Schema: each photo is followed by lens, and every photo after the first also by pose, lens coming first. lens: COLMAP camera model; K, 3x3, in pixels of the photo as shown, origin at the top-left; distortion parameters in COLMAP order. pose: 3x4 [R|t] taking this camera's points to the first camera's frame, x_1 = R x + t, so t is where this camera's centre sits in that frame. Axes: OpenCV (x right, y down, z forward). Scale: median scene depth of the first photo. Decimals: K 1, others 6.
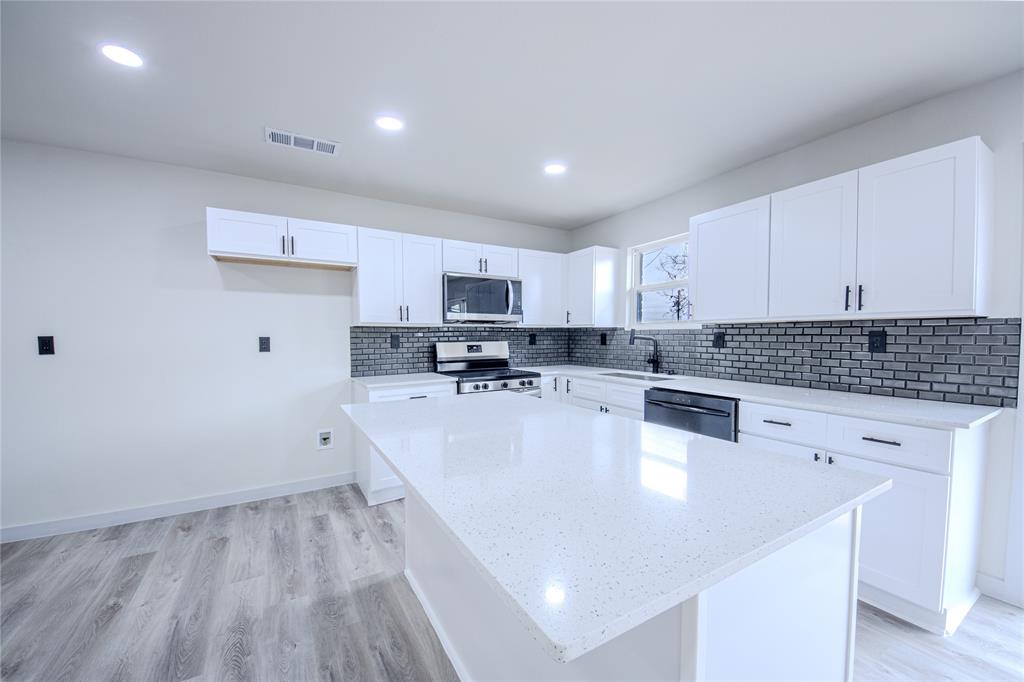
lens RADIAL K [[392.0, 0, 510.0], [0, 392.0, 348.4], [0, 0, 1]] dist [0.002291, -0.008537]
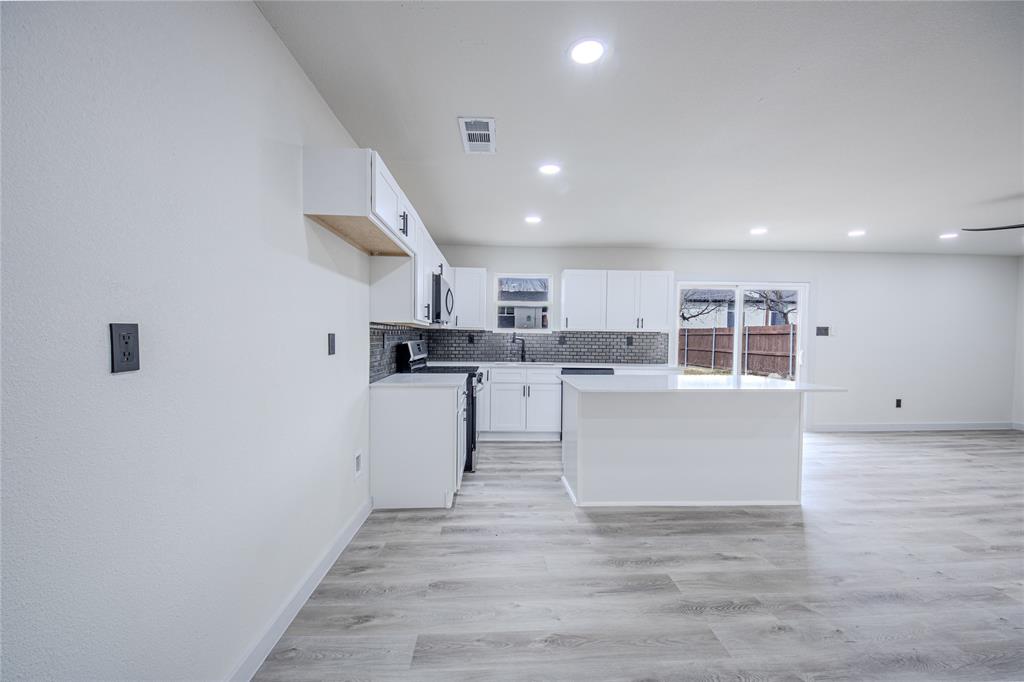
lens RADIAL K [[386.7, 0, 509.9], [0, 386.7, 348.1], [0, 0, 1]] dist [0.008472, -0.010838]
pose [[0.473061, -0.014543, 0.880909, -1.166727], [0.014925, 0.999853, 0.008492, -0.004348], [-0.880903, 0.009130, 0.473209, 0.414825]]
